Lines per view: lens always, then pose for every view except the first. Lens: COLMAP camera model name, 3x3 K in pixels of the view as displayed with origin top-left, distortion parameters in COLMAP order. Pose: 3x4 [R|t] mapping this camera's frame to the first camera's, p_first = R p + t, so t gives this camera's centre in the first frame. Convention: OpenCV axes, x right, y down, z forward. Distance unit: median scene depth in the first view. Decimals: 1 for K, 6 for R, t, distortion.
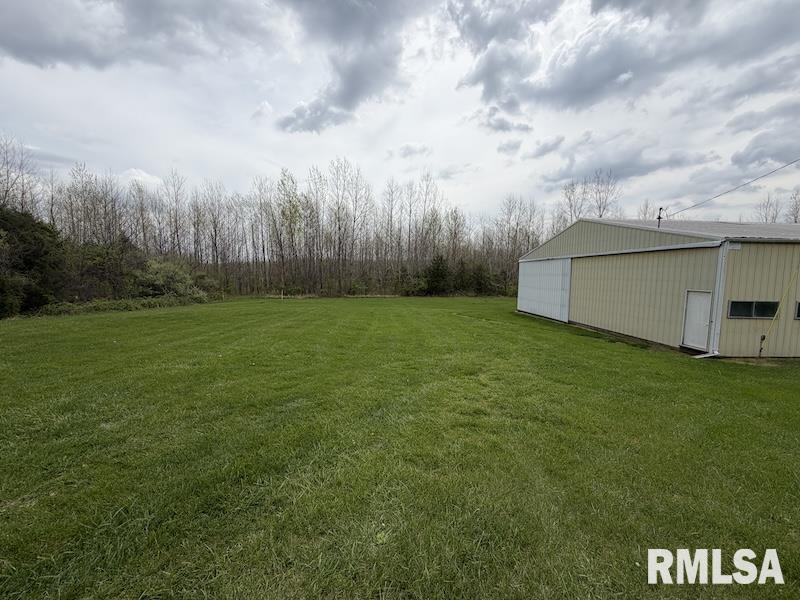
lens RADIAL K [[322.3, 0, 396.1], [0, 322.3, 313.5], [0, 0, 1]] dist [0.007297, -0.000870]
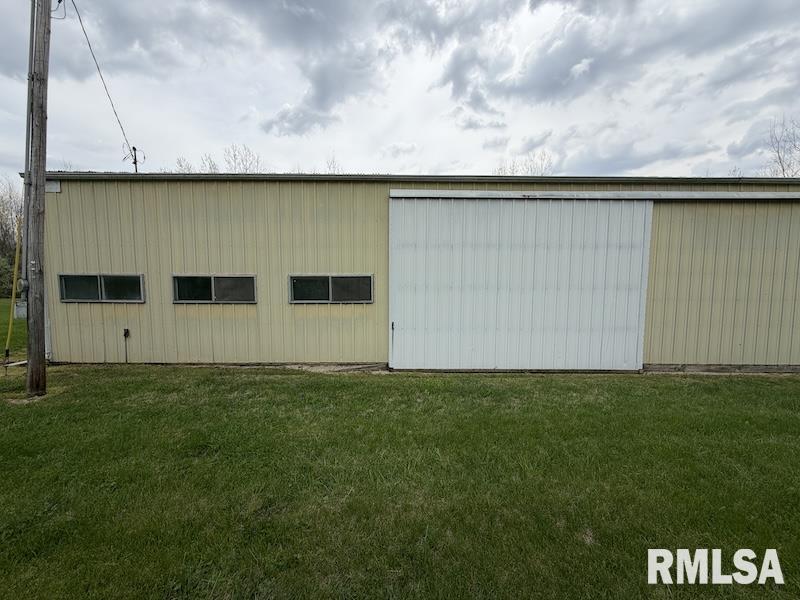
lens RADIAL K [[322.3, 0, 397.1], [0, 322.3, 290.1], [0, 0, 1]] dist [0.007297, -0.000870]
pose [[0.999091, -0.009668, -0.041513, 0.137670], [0.006898, 0.997772, -0.066354, 0.002975], [0.042062, 0.066008, 0.996932, 0.033037]]
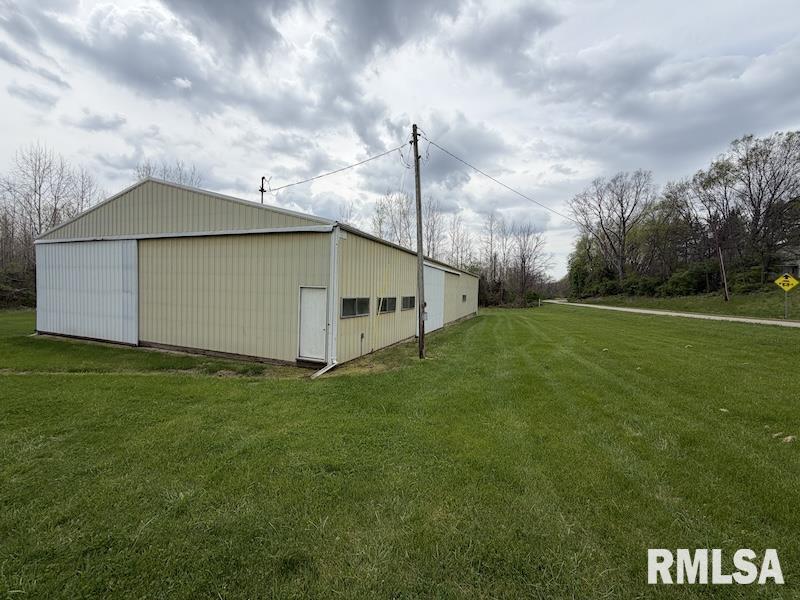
lens RADIAL K [[322.3, 0, 397.2], [0, 322.3, 296.7], [0, 0, 1]] dist [0.007297, -0.000870]
pose [[0.410924, -0.027189, 0.911264, 0.025673], [0.089943, 0.995888, -0.010845, -0.001752], [-0.907222, 0.086418, 0.411679, 0.042062]]
